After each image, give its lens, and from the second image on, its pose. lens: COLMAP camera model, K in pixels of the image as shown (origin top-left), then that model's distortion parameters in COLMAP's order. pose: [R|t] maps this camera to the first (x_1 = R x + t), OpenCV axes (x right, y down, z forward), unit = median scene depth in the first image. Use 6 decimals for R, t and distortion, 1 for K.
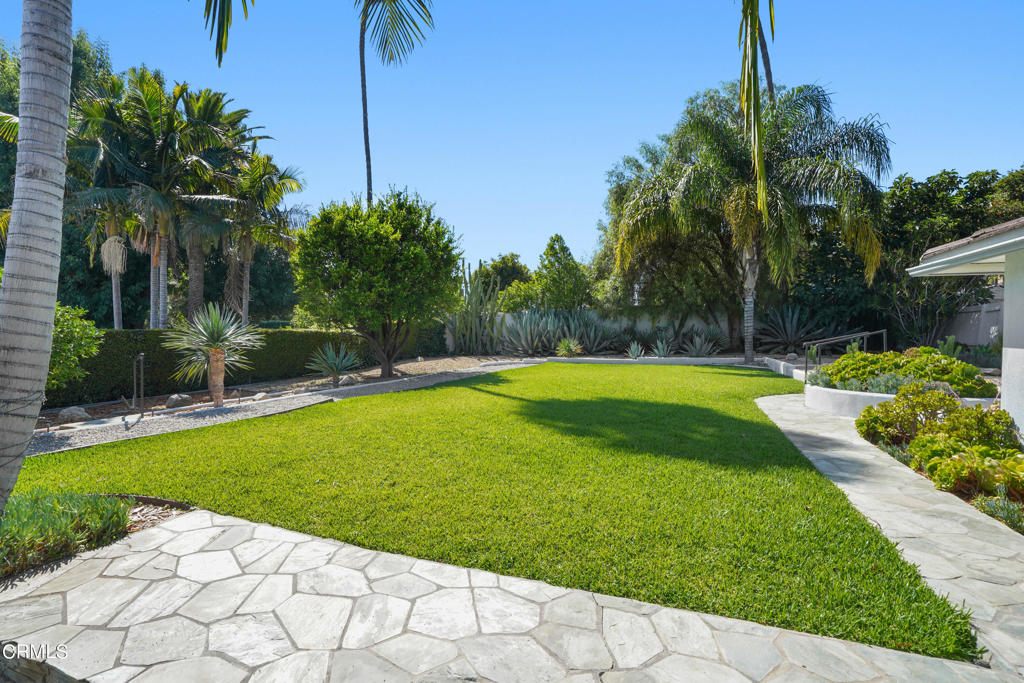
lens RADIAL K [[495.7, 0, 512.0], [0, 495.7, 341.5], [0, 0, 1]] dist [-0.019118, 0.001967]
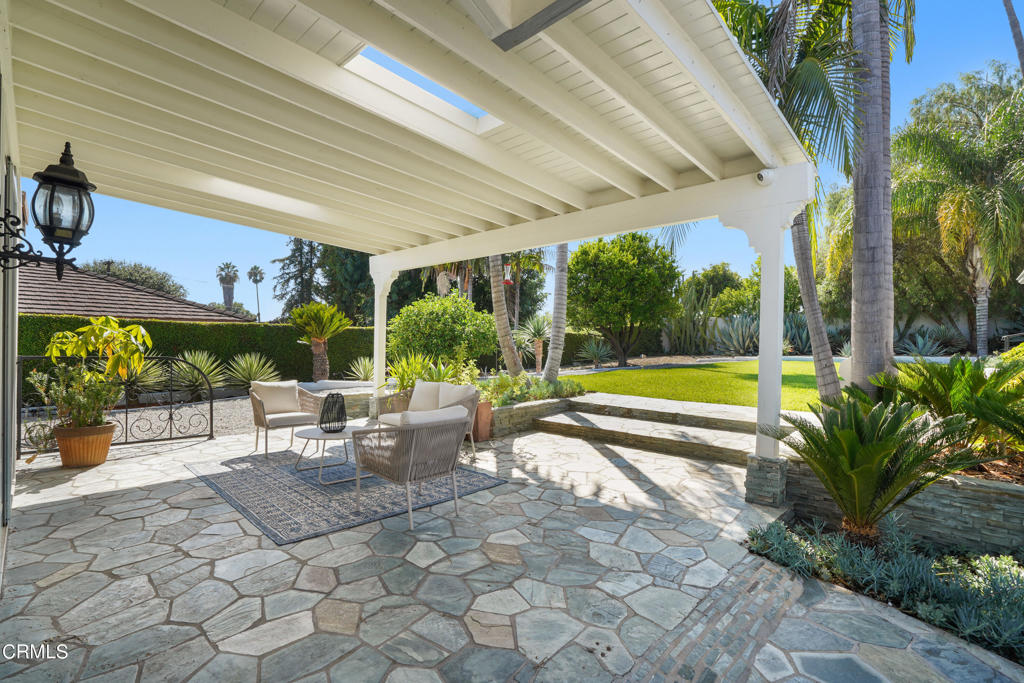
lens RADIAL K [[495.7, 0, 512.0], [0, 495.7, 341.5], [0, 0, 1]] dist [-0.019118, 0.001967]
pose [[0.921366, -0.002055, -0.388691, -0.008219], [-0.004688, 0.999855, -0.016400, 0.019135], [0.388668, 0.016932, 0.921222, -0.232718]]
